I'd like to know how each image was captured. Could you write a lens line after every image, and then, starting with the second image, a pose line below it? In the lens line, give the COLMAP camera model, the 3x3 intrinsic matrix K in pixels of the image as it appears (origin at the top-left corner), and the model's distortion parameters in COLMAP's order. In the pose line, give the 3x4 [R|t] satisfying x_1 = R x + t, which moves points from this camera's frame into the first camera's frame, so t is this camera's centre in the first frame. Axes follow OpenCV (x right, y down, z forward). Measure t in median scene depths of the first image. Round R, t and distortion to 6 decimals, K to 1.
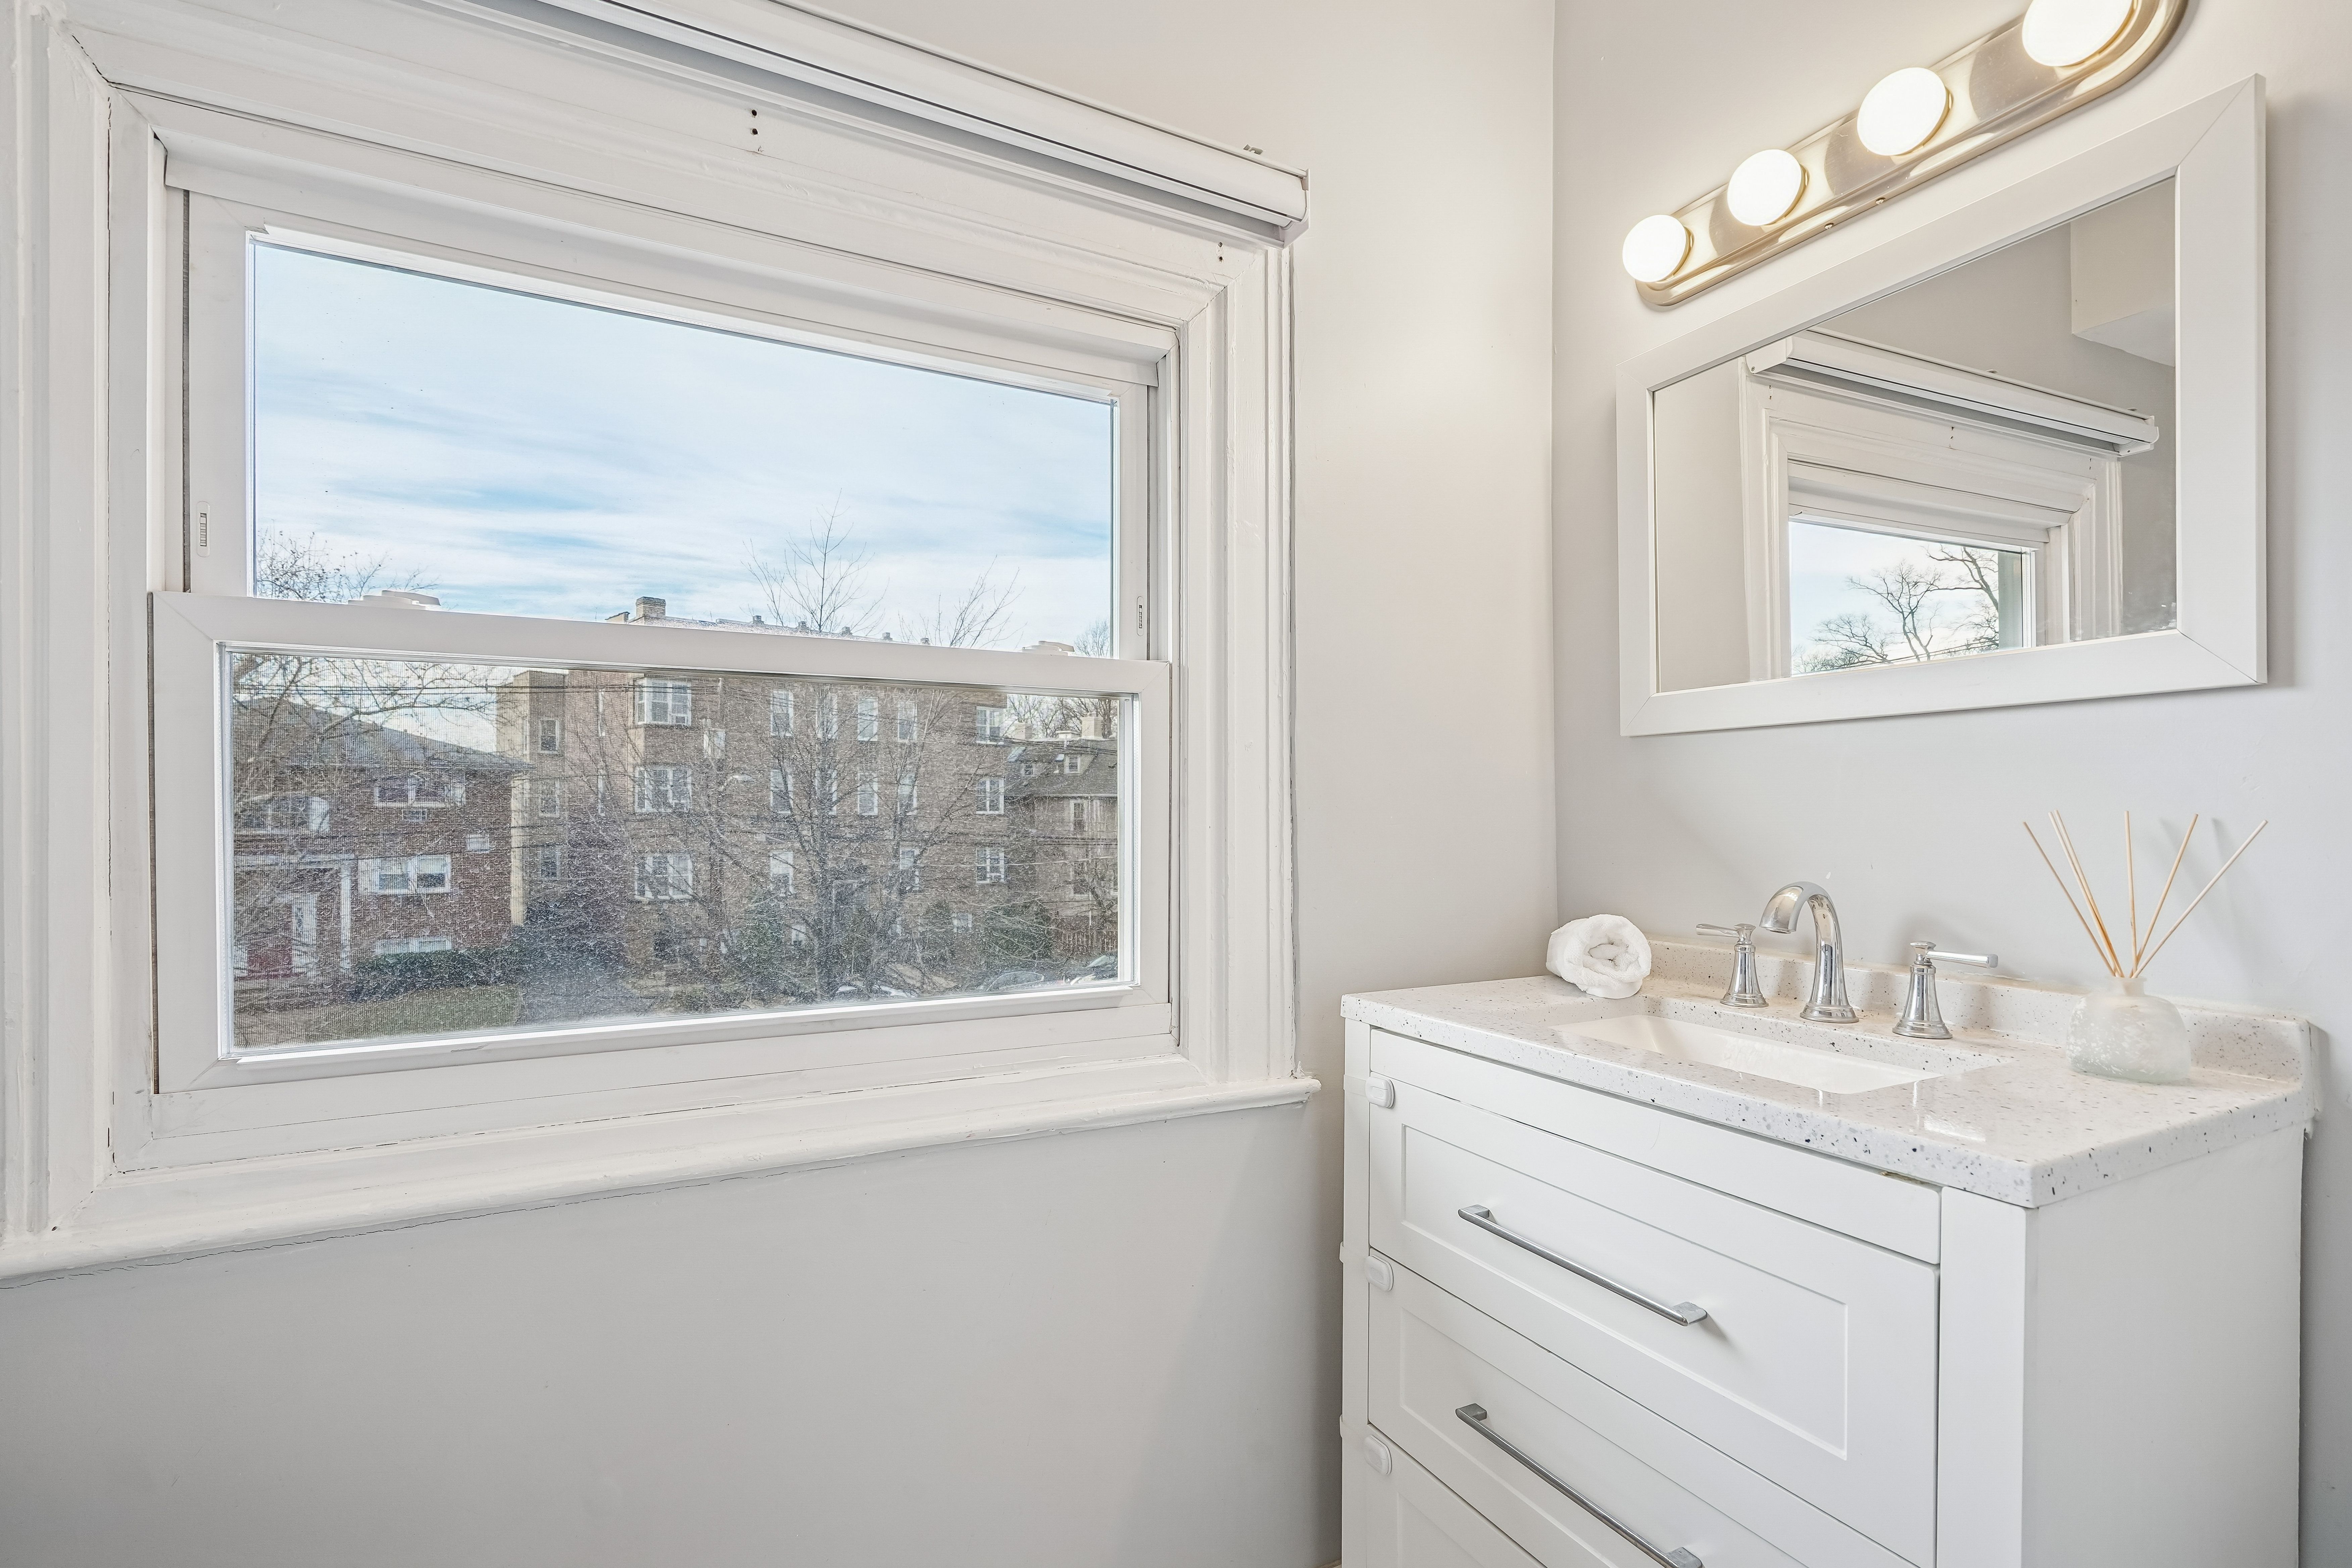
lens RADIAL K [[1099.2, 0, 1175.7], [0, 1099.2, 803.4], [0, 0, 1]] dist [0.001457, -0.002523]
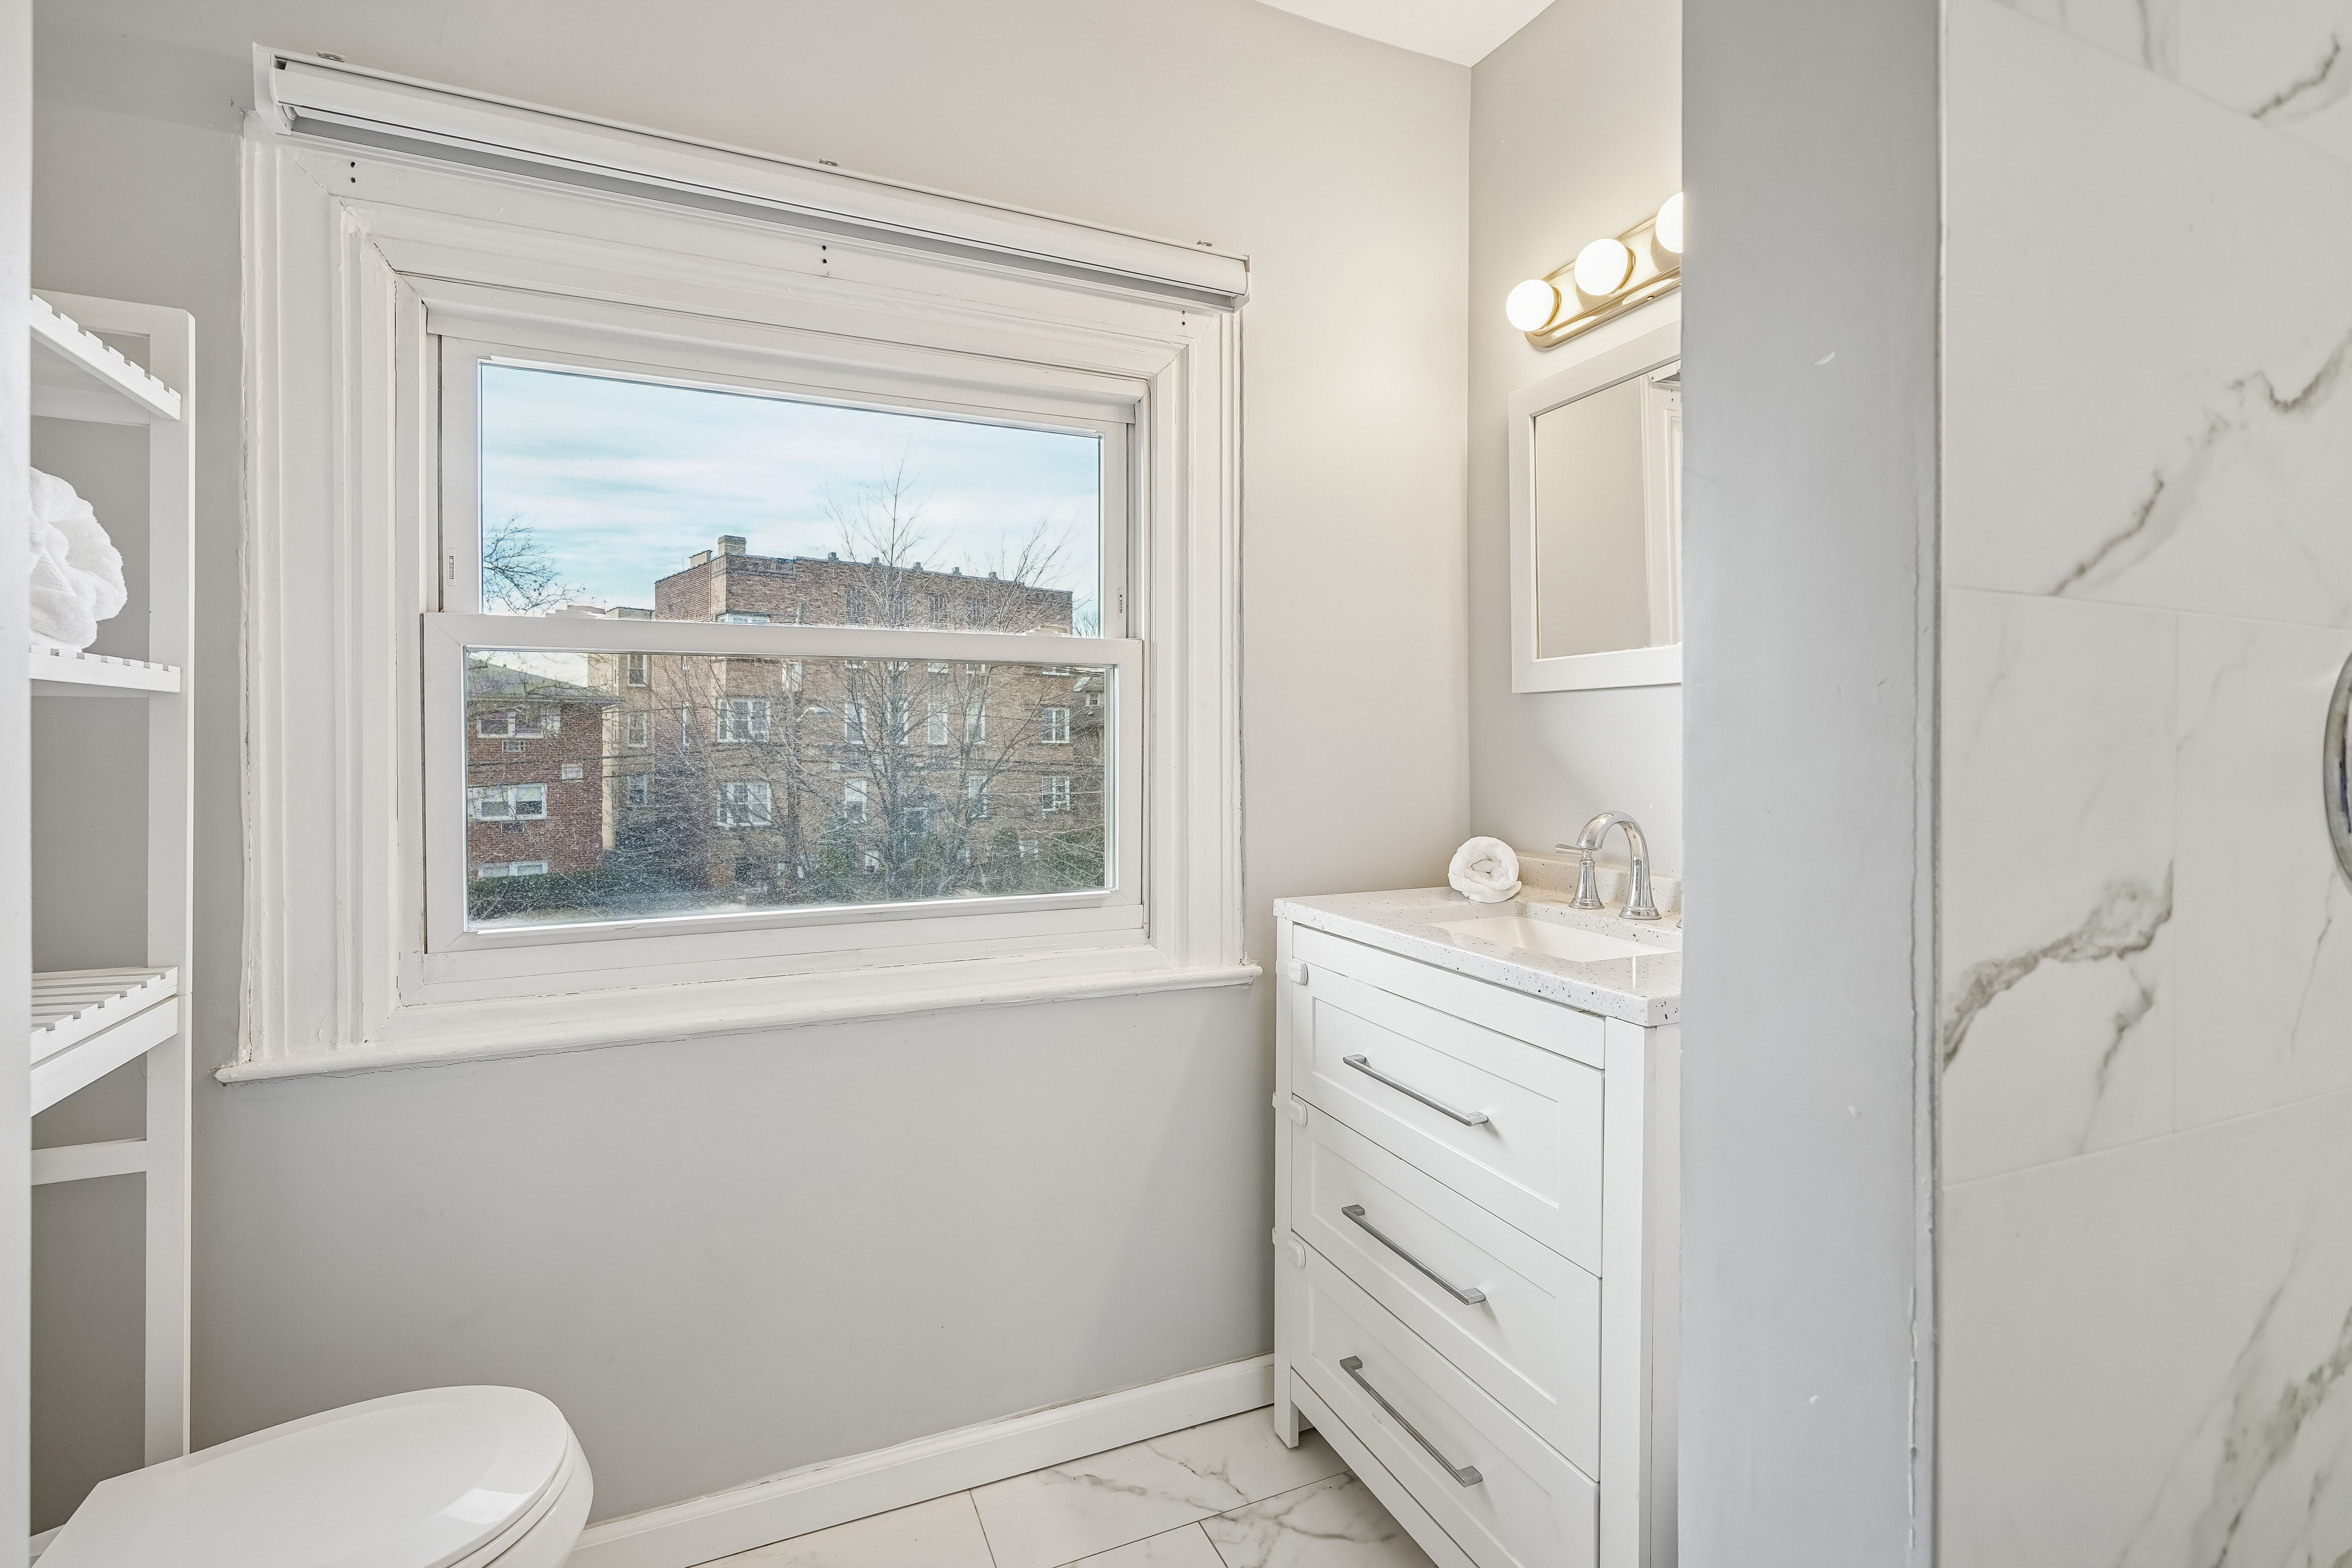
lens RADIAL K [[1099.2, 0, 1189.0], [0, 1099.2, 722.1], [0, 0, 1]] dist [0.001457, -0.002523]
pose [[0.998734, -0.002788, -0.050222, 0.113750], [0.002377, 0.999963, -0.008244, -0.021564], [0.050243, 0.008114, 0.998704, -0.282202]]
